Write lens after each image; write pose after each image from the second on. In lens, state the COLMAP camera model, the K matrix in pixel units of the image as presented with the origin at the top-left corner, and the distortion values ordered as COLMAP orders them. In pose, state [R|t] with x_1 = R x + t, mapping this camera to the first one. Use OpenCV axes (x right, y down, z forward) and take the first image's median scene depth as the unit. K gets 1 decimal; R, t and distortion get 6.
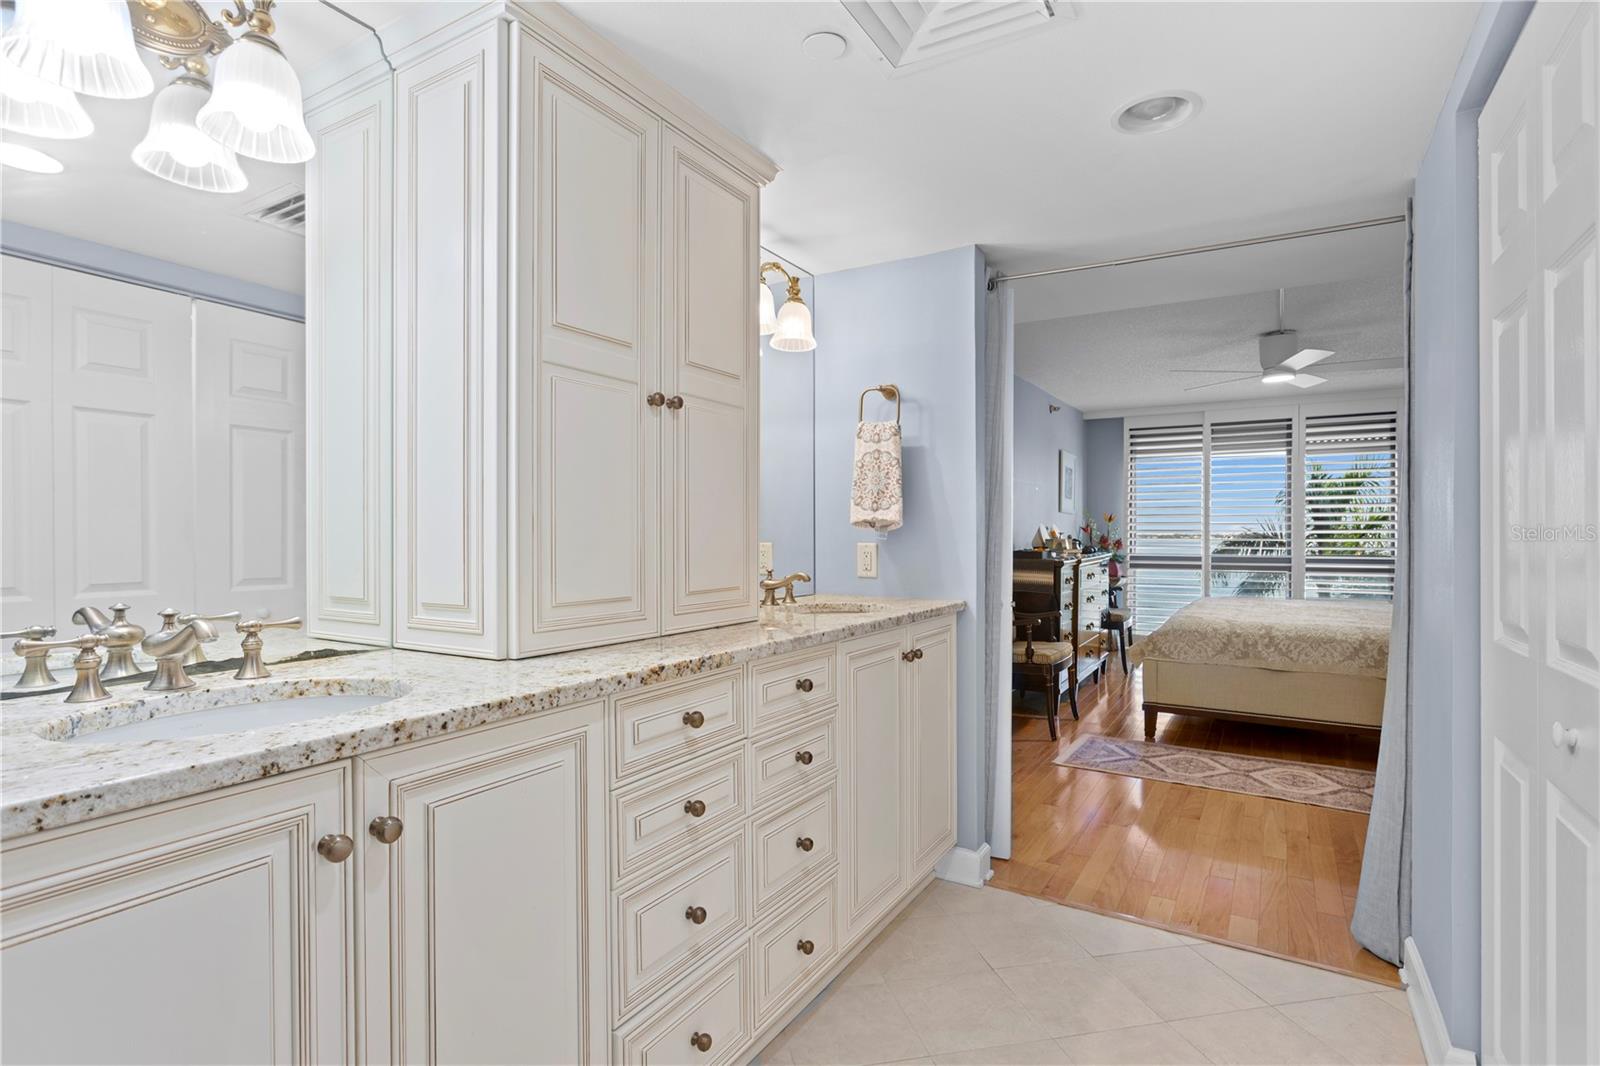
lens RADIAL K [[813.9, 0, 799.5], [0, 813.9, 534.2], [0, 0, 1]] dist [-0.003442, 0.002181]
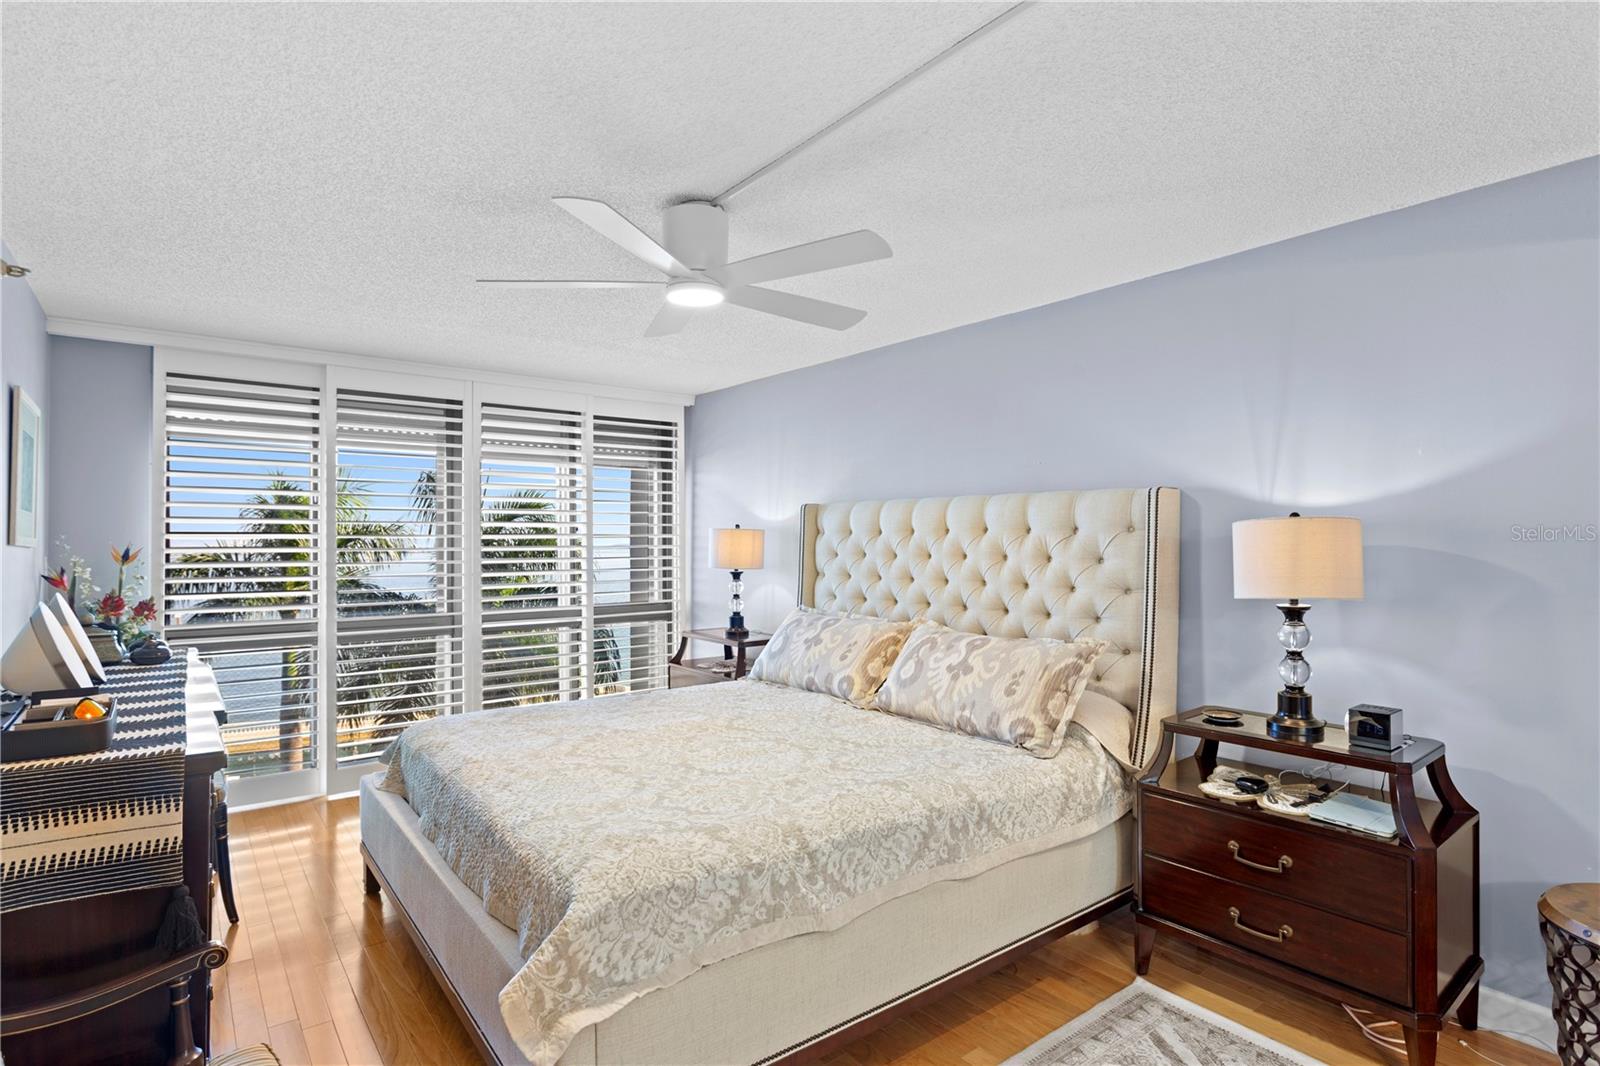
lens RADIAL K [[813.9, 0, 798.2], [0, 813.9, 533.8], [0, 0, 1]] dist [-0.003442, 0.002181]
pose [[0.365946, 0.010393, 0.930578, 0.096860], [0.005200, 0.999899, -0.013212, -0.025775], [-0.930622, 0.009674, 0.365855, 0.507802]]
